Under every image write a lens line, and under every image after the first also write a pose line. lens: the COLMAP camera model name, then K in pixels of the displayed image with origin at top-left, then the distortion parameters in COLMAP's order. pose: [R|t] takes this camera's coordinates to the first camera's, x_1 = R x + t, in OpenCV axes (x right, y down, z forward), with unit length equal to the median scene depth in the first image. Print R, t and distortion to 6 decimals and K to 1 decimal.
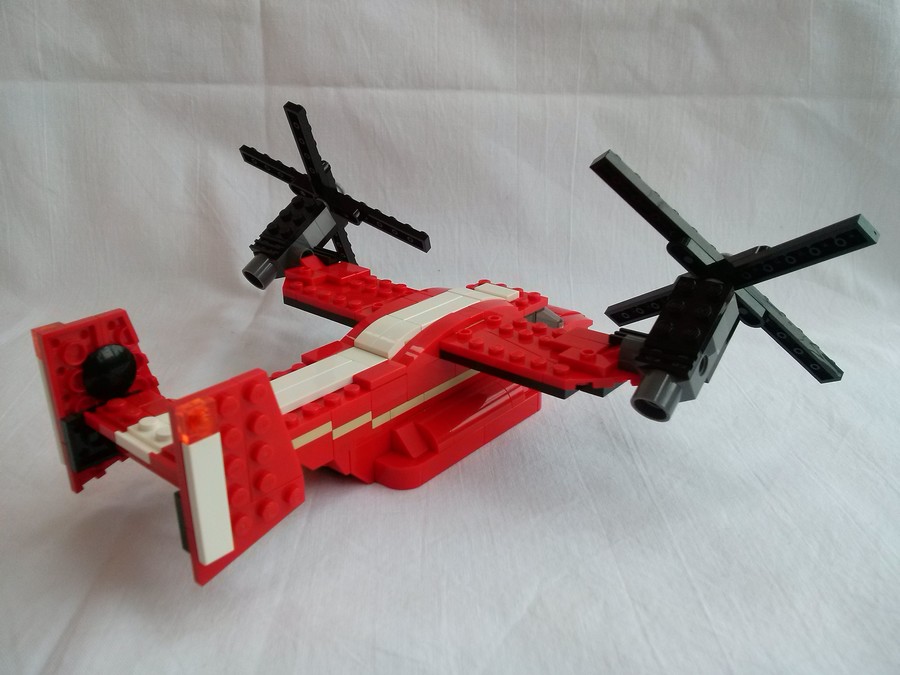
lens RADIAL K [[802.8, 0, 432.8], [0, 802.8, 350.5], [0, 0, 1]] dist [0.057377, -0.224768]
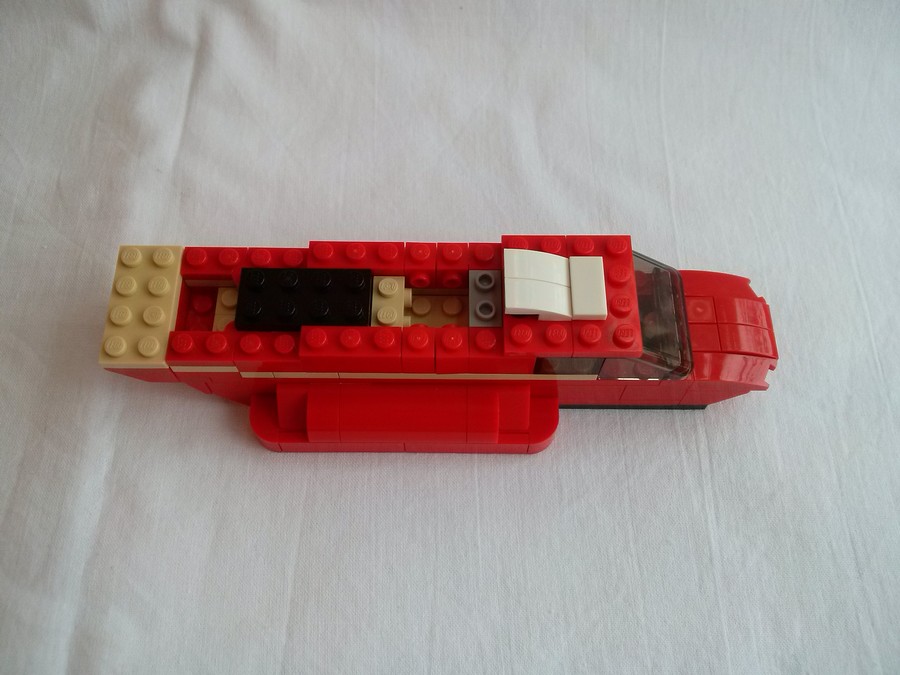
lens RADIAL K [[829.4, 0, 440.1], [0, 829.4, 339.7], [0, 0, 1]] dist [0.007220, -0.159666]
pose [[0.999821, 0.018306, -0.004733, -0.001157], [-0.011008, 0.767094, 0.641440, -0.332709], [0.015373, -0.641273, 0.767159, 0.333027]]
